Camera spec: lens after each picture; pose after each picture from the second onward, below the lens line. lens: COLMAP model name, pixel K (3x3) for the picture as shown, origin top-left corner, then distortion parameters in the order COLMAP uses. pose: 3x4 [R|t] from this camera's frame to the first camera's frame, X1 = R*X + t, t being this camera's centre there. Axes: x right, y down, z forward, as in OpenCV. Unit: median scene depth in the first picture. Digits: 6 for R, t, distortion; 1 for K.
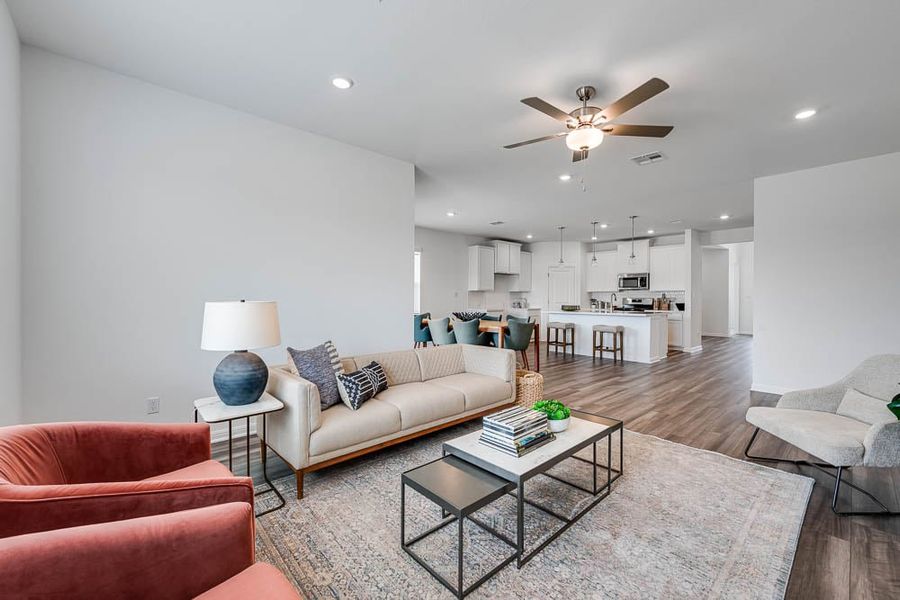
lens RADIAL K [[366.4, 0, 448.8], [0, 366.4, 295.1], [0, 0, 1]] dist [-0.000231, -0.000038]
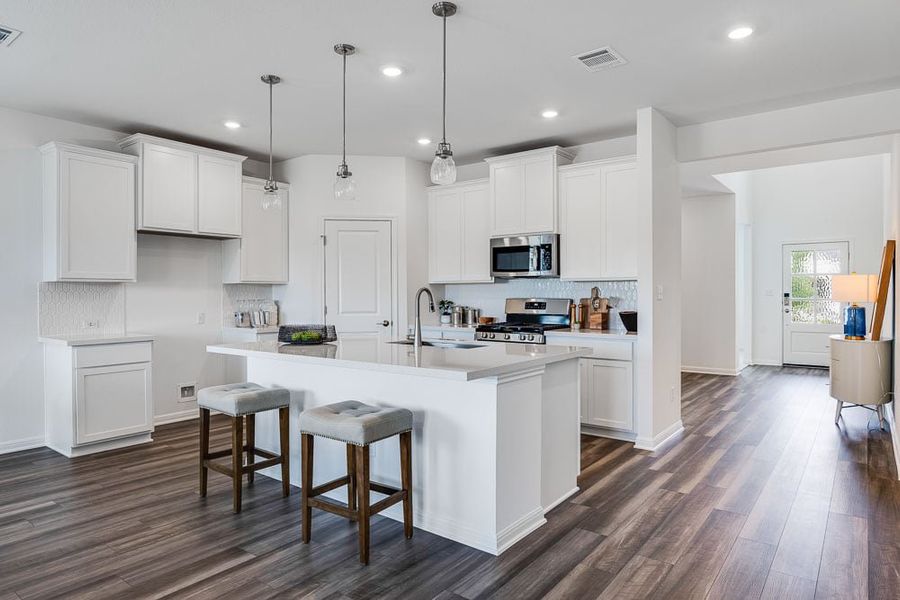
lens RADIAL K [[551.4, 0, 450.1], [0, 551.4, 288.6], [0, 0, 1]] dist [-0.002355, 0.000380]
pose [[0.981541, -0.007069, 0.191123, 0.324035], [0.007560, 0.999970, -0.001838, -0.002499], [-0.191104, 0.003249, 0.981564, 0.453235]]
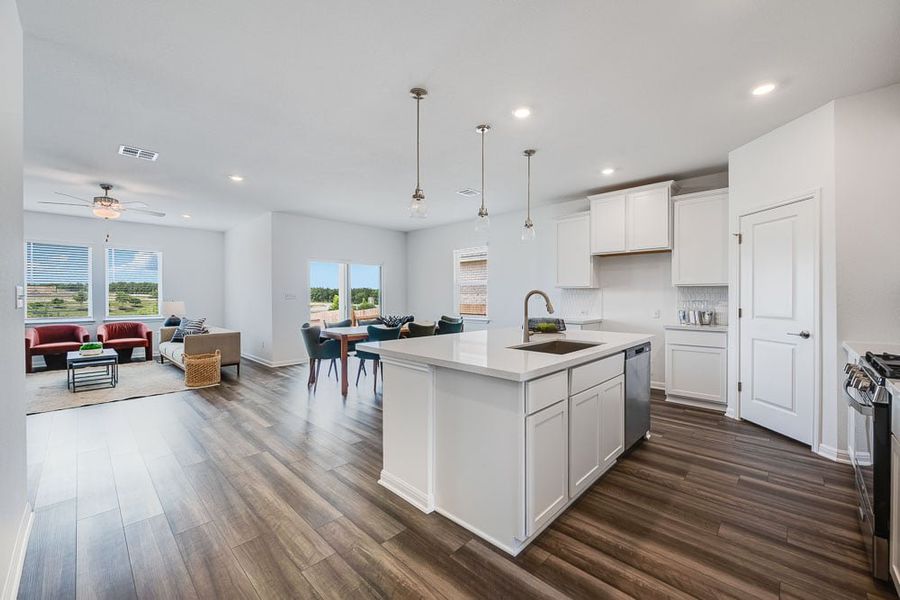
lens RADIAL K [[361.5, 0, 450.0], [0, 361.5, 300.0], [0, 0, 1]] dist [-0.000576, 0.000044]
pose [[0.070628, 0.006384, -0.997482, 0.668283], [0.008650, 0.999938, 0.007012, 0.000615], [0.997465, -0.009123, 0.070568, 0.764589]]
